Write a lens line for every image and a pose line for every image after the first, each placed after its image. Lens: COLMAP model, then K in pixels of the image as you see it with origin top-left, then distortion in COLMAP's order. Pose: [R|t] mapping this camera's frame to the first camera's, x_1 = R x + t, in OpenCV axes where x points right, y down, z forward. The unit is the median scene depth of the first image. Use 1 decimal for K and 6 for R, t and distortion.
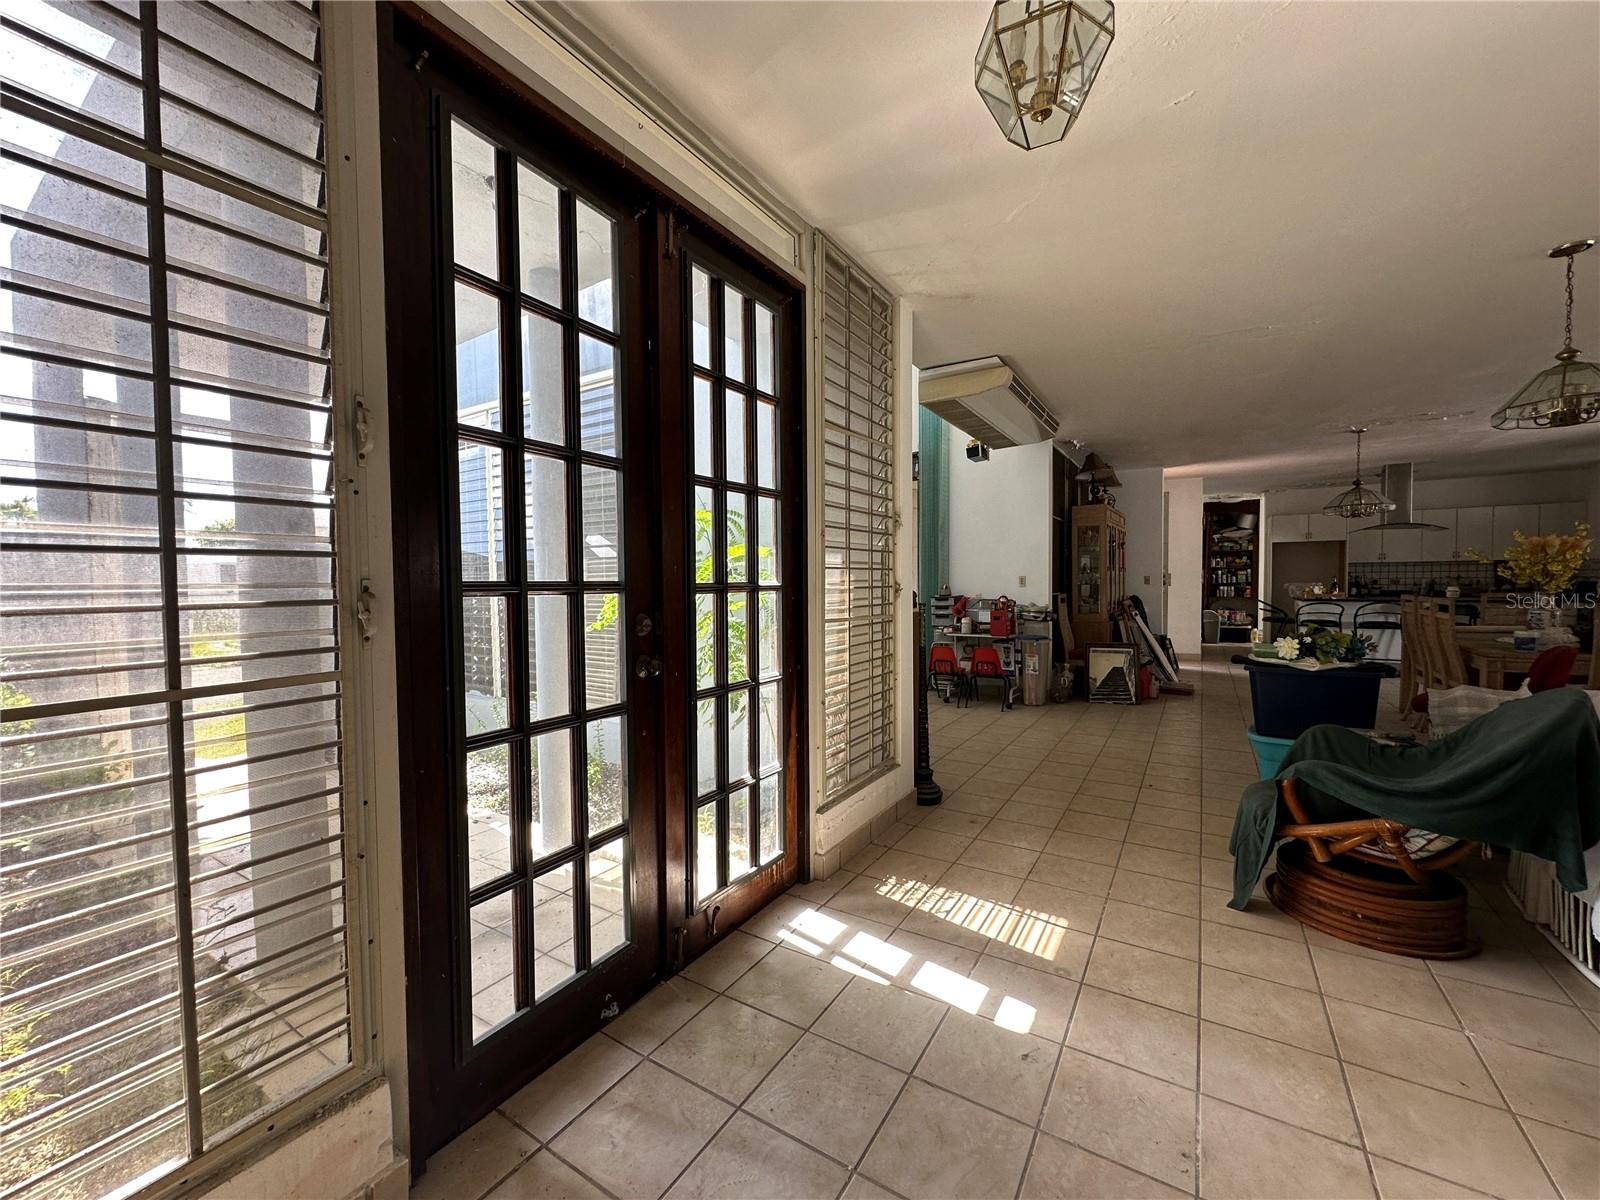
lens RADIAL K [[634.7, 0, 798.5], [0, 634.7, 599.0], [0, 0, 1]] dist [-0.002400, -0.000122]
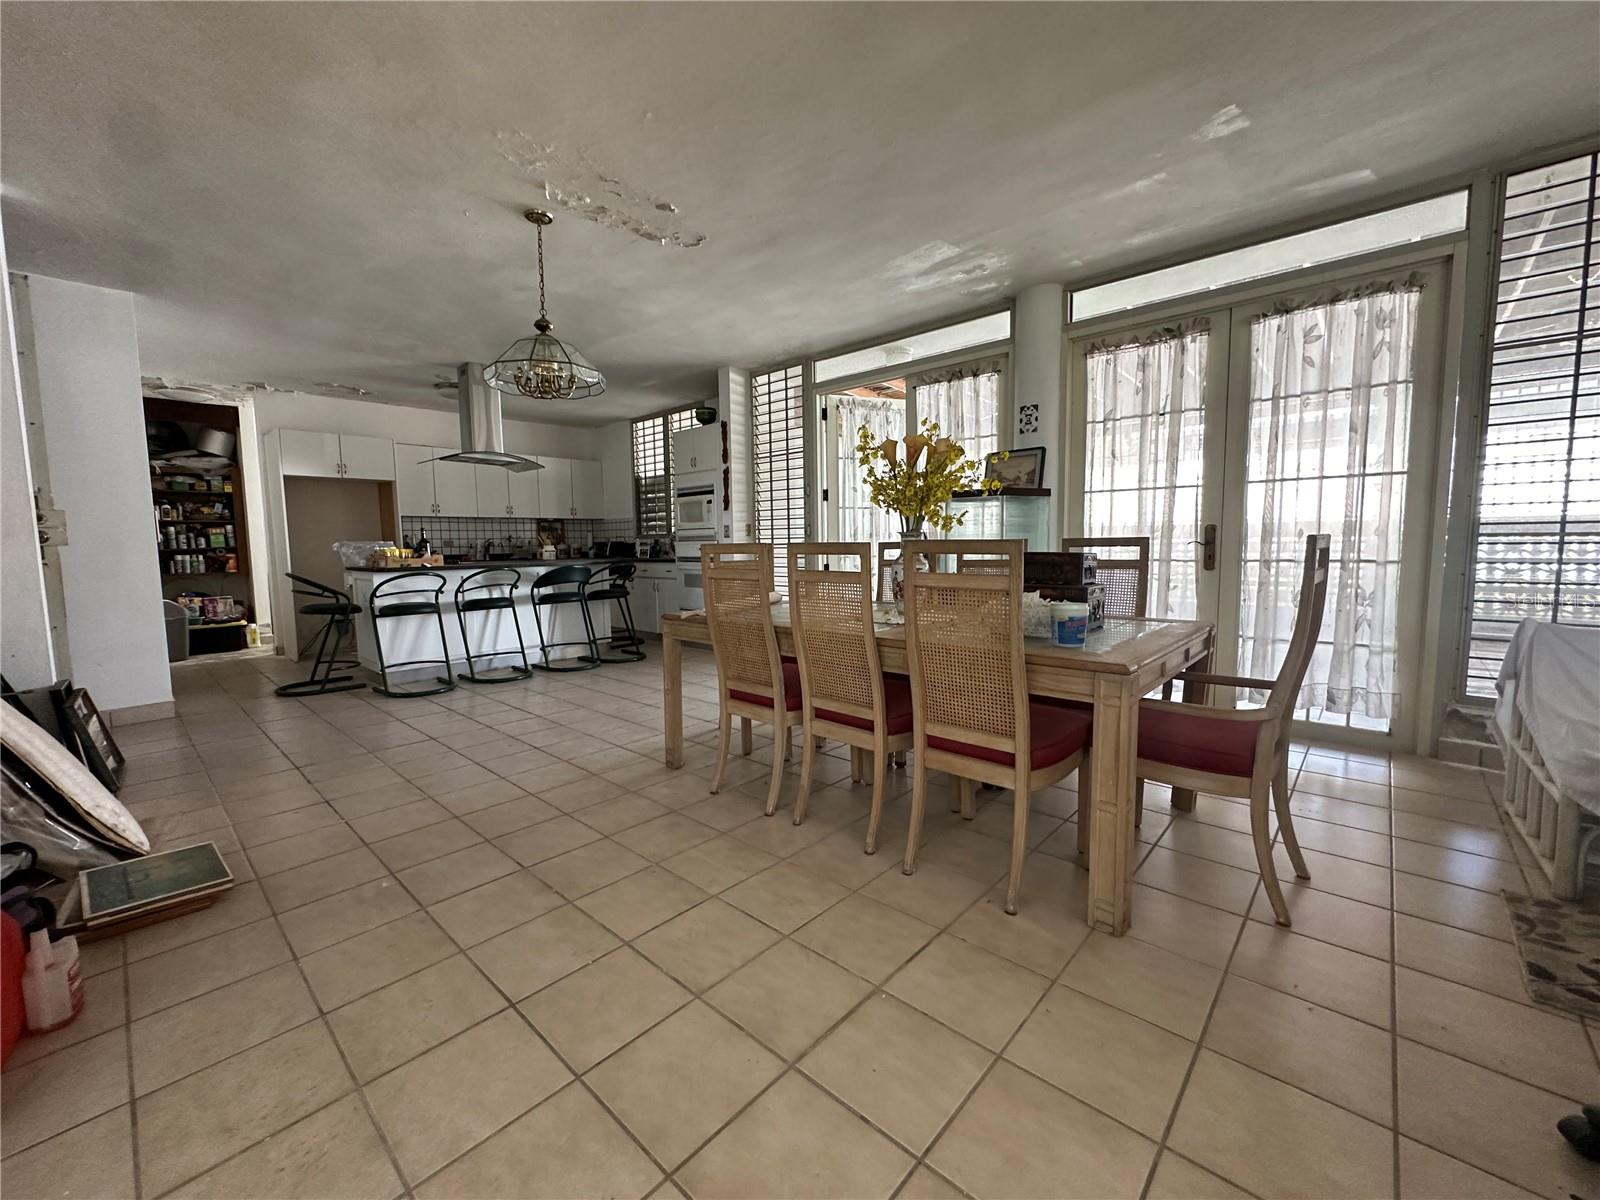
lens RADIAL K [[634.7, 0, 797.7], [0, 634.7, 596.1], [0, 0, 1]] dist [-0.002400, -0.000122]
pose [[0.171501, -0.075758, 0.982267, 0.259854], [0.042941, 0.996666, 0.069371, 0.001080], [-0.984248, 0.030282, 0.174183, 0.453547]]
